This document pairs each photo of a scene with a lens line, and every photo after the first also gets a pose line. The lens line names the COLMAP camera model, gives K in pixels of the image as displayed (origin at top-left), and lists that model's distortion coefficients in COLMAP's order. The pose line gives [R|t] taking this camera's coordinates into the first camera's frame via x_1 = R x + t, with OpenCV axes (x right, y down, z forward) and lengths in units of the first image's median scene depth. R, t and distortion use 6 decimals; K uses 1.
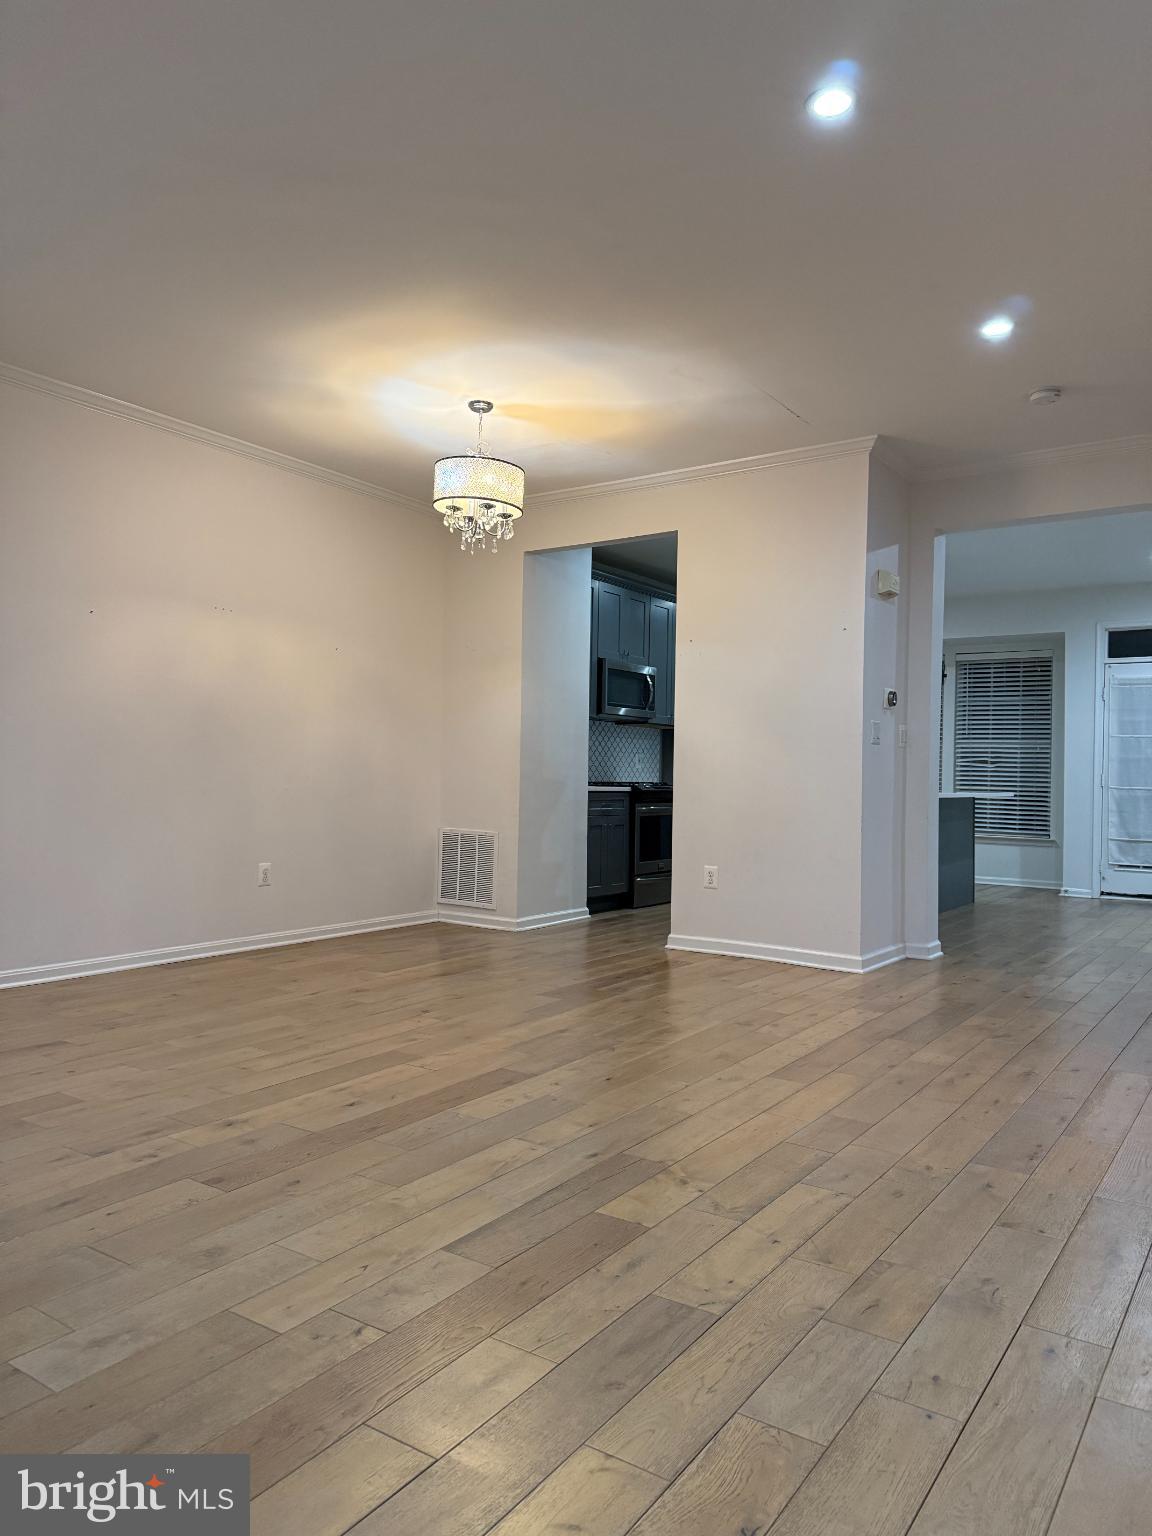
lens RADIAL K [[1075.6, 0, 585.0], [0, 1075.6, 765.5], [0, 0, 1]] dist [0.062478, -0.074074]
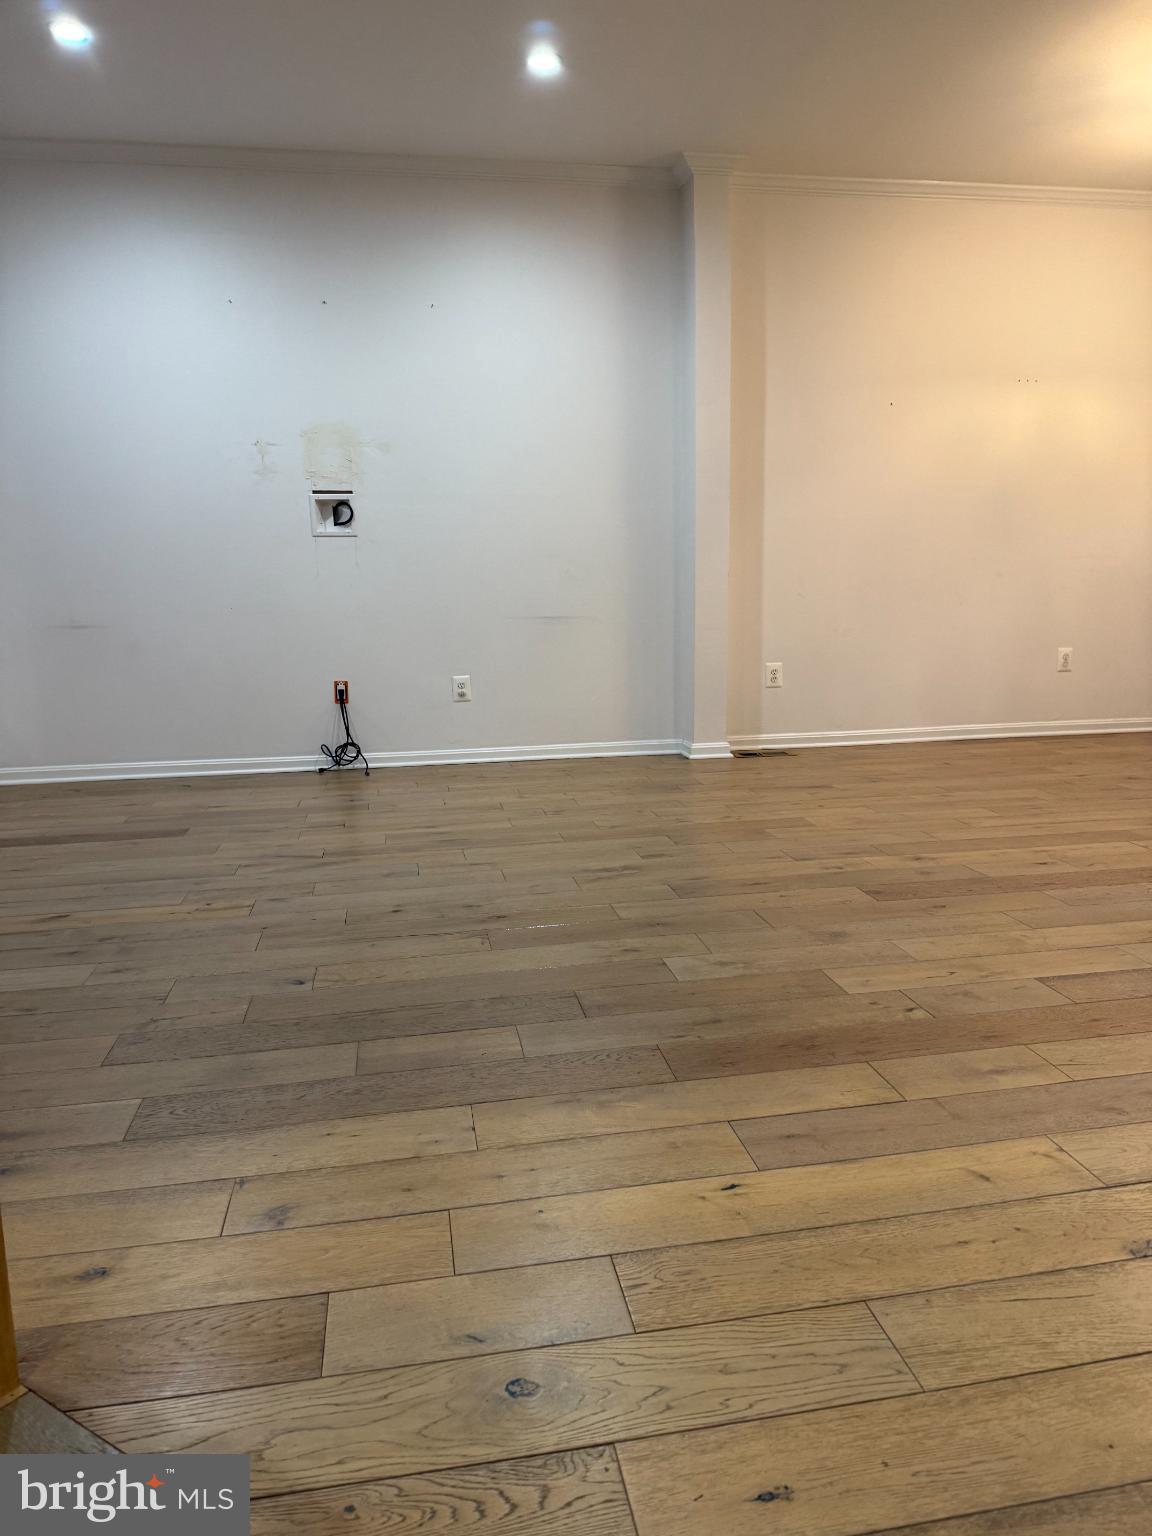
lens RADIAL K [[1069.0, 0, 583.3], [0, 1069.0, 766.3], [0, 0, 1]] dist [0.135955, -0.172605]
pose [[0.695239, 0.081547, -0.714138, 0.188885], [0.041380, 0.987355, 0.153030, 0.046967], [0.717587, -0.135944, 0.683073, 0.011545]]
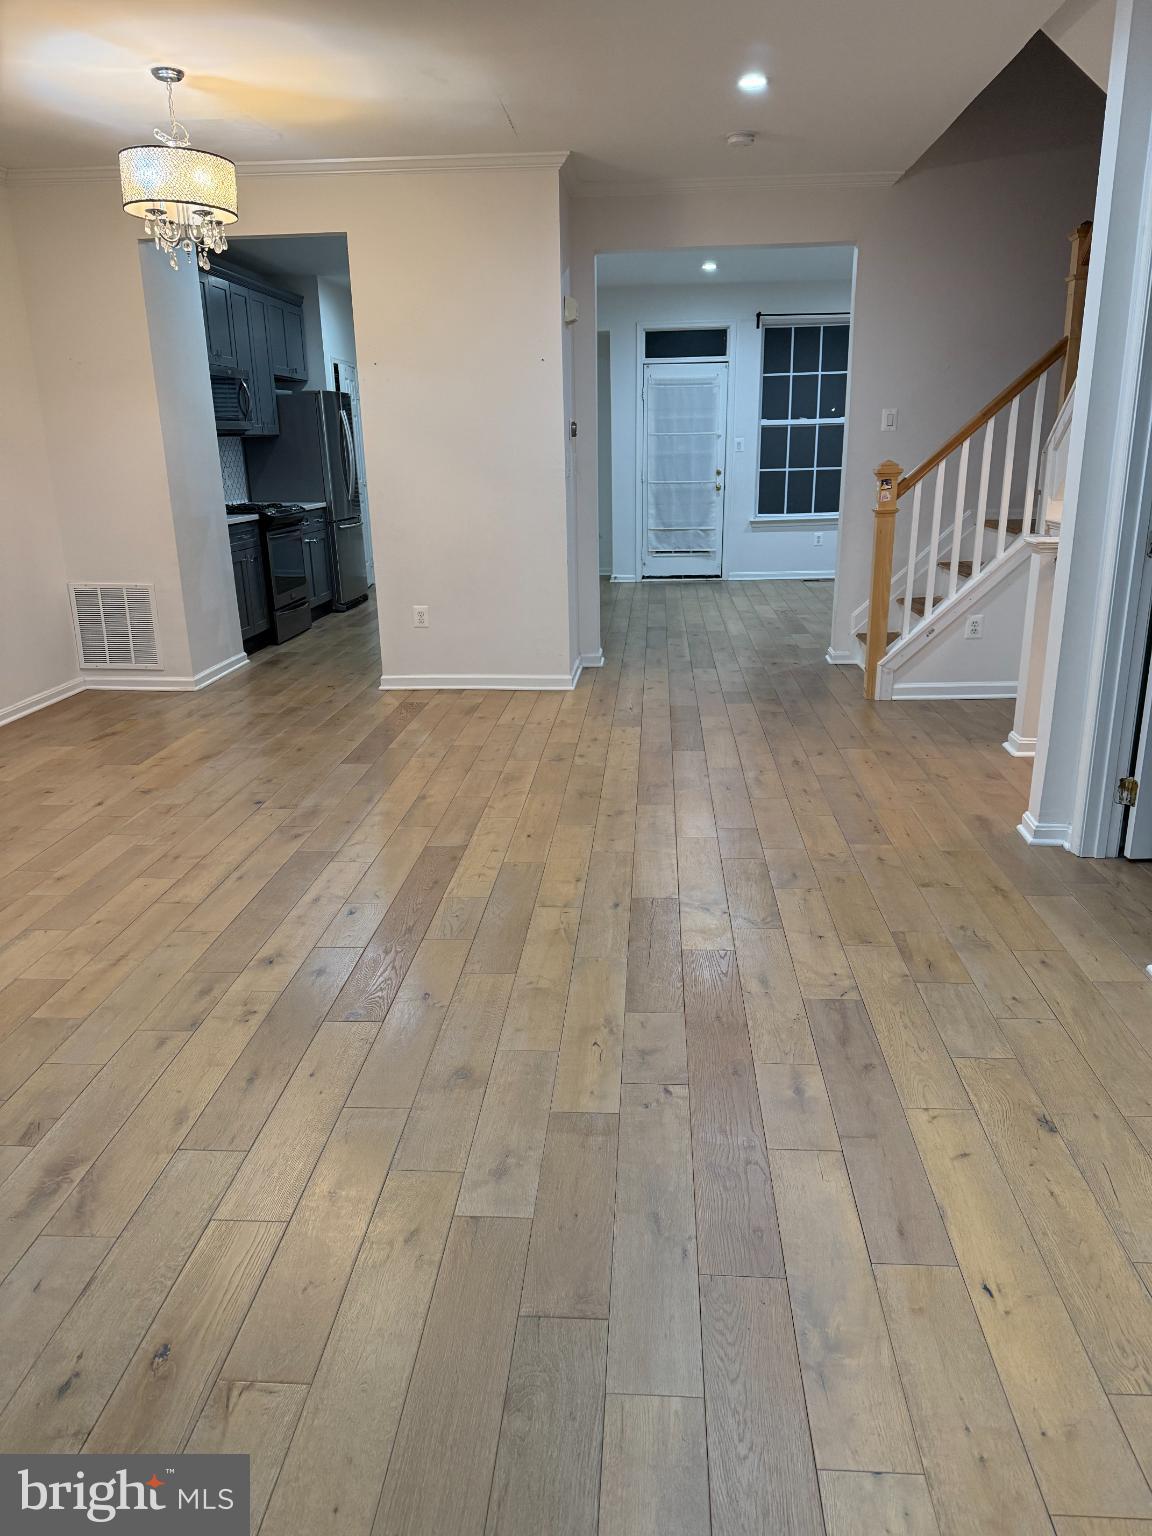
lens RADIAL K [[1069.0, 0, 583.3], [0, 1069.0, 766.3], [0, 0, 1]] dist [0.135955, -0.172605]
pose [[0.864853, -0.176331, 0.470038, -0.448329], [0.028347, 0.951945, 0.304956, -0.120468], [-0.501223, -0.250418, 0.828291, 0.061741]]
